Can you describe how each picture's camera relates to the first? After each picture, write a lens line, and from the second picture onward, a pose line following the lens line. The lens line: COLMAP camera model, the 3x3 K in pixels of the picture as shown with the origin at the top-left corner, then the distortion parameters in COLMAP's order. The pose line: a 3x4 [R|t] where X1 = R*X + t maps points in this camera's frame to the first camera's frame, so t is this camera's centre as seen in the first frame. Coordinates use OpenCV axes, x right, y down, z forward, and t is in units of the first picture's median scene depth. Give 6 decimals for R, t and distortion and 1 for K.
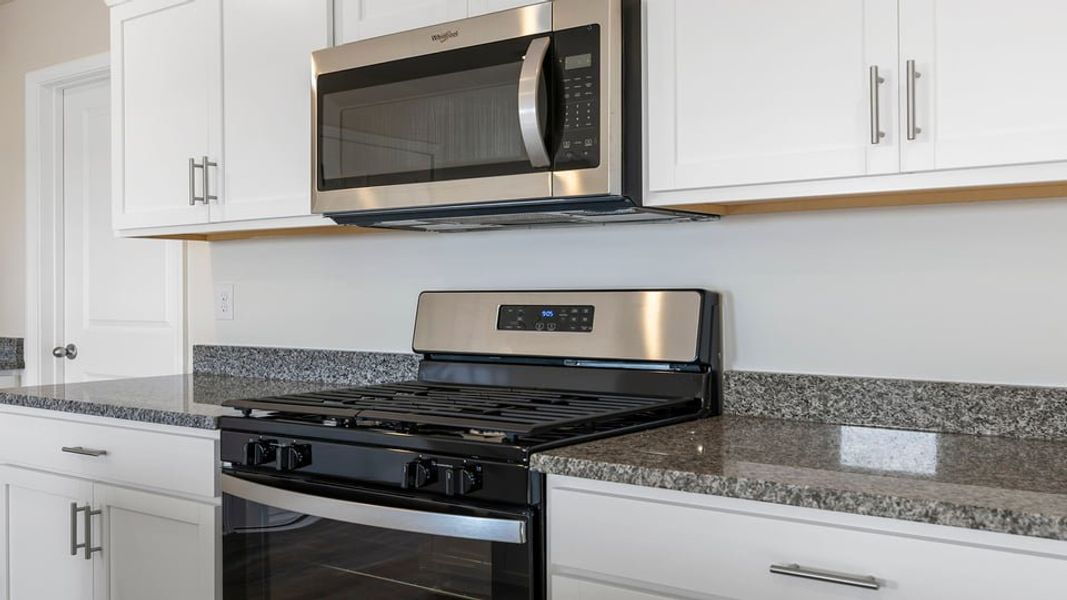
lens RADIAL K [[1046.9, 0, 532.0], [0, 1046.9, 291.2], [0, 0, 1]] dist [0.003408, 0.000000]
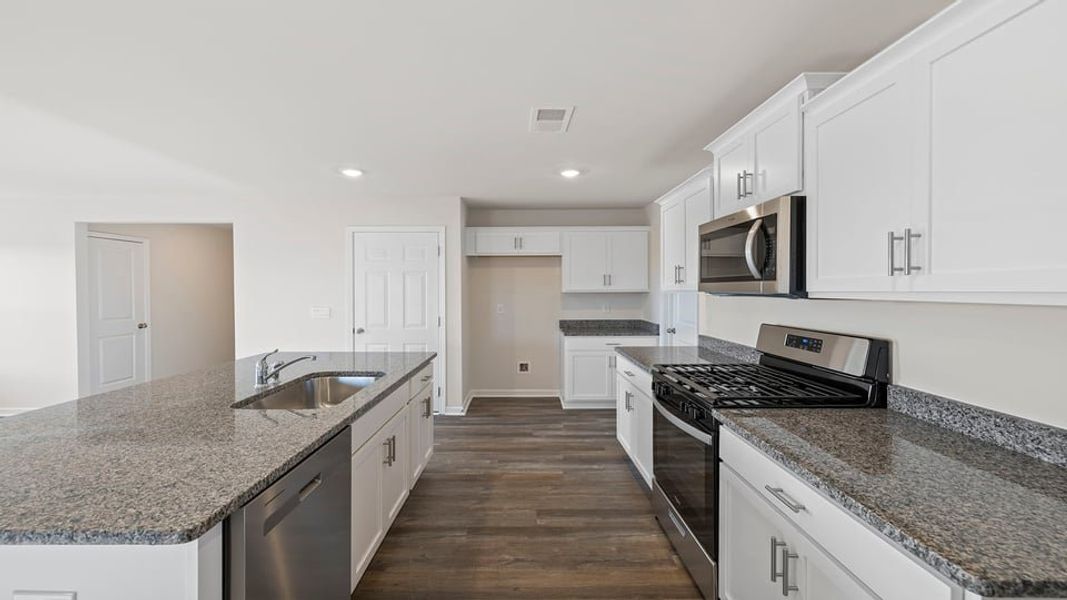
lens RADIAL K [[456.6, 0, 532.2], [0, 456.6, 296.3], [0, 0, 1]] dist [0.004975, 0.000292]
pose [[0.620882, 0.017147, -0.783716, 0.442171], [-0.003242, 0.999808, 0.019307, -0.093943], [0.783897, -0.009447, 0.620819, 0.033784]]
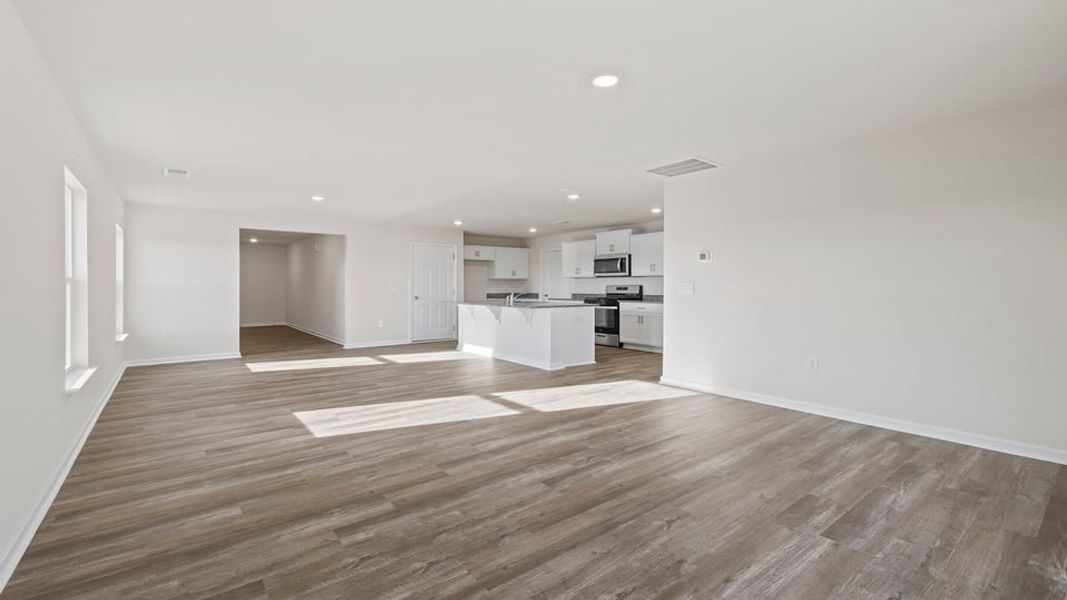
lens RADIAL K [[456.1, 0, 532.4], [0, 456.1, 289.6], [0, 0, 1]] dist [-0.000532, -0.000002]
pose [[0.969911, 0.005660, -0.243395, 0.229066], [-0.004826, 0.999980, 0.004022, 0.025242], [0.243413, -0.002727, 0.969919, -2.997046]]
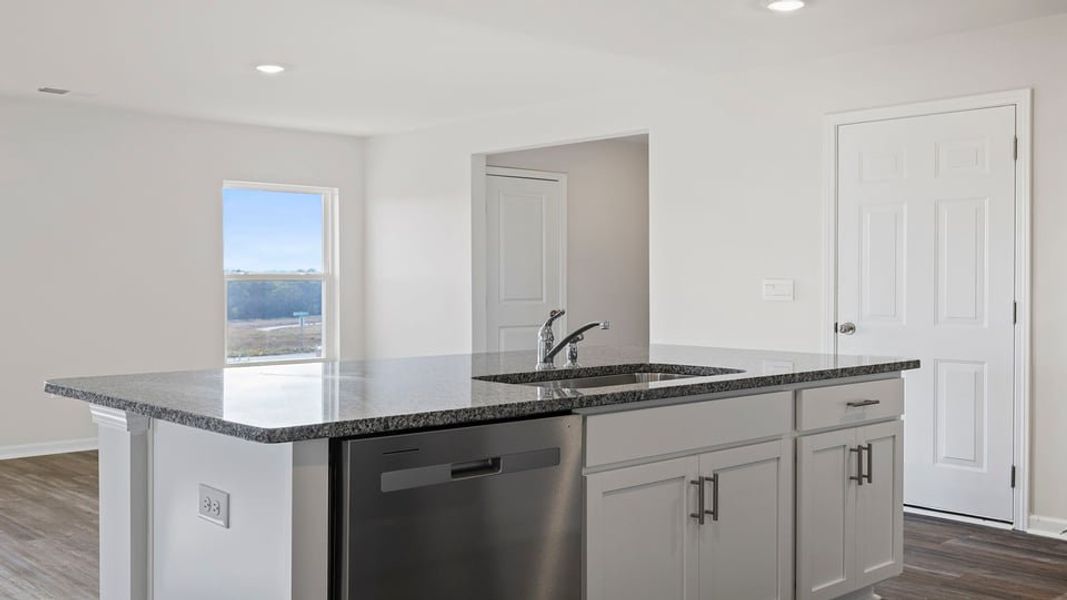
lens RADIAL K [[1105.9, 0, 530.9], [0, 1105.9, 298.6], [0, 0, 1]] dist [0.138952, 0.000000]
pose [[-0.152808, 0.026560, -0.987899, 0.895376], [0.007143, 0.999642, 0.025771, -0.023359], [0.988230, -0.003119, -0.152943, 0.416939]]
